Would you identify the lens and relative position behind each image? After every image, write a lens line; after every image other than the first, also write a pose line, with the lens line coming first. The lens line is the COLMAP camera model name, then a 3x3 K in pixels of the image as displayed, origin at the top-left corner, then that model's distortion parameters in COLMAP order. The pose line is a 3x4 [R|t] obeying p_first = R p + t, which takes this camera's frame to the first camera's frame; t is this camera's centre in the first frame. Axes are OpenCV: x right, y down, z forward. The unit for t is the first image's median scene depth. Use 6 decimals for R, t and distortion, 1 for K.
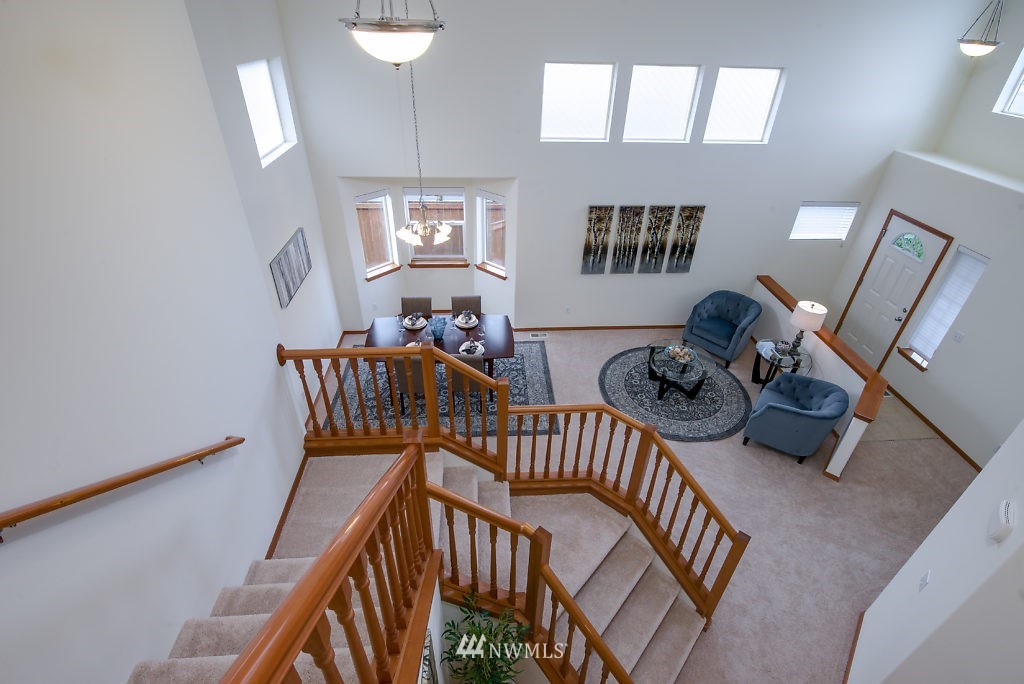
lens RADIAL K [[486.5, 0, 512.0], [0, 486.5, 342.0], [0, 0, 1]] dist [-0.002183, -0.000354]
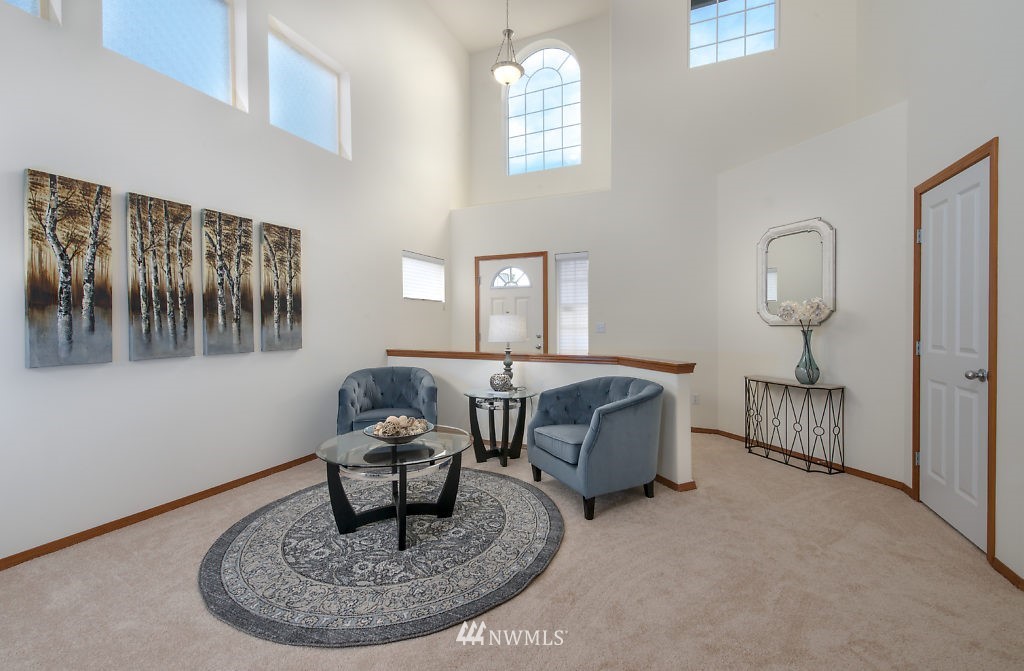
lens RADIAL K [[427.0, 0, 512.0], [0, 427.0, 335.5], [0, 0, 1]] dist [0.000517, -0.000993]
pose [[0.459030, -0.037578, 0.887626, 0.033335], [0.514402, 0.825835, -0.231057, 0.093763], [-0.724349, 0.562659, 0.398413, 0.650407]]
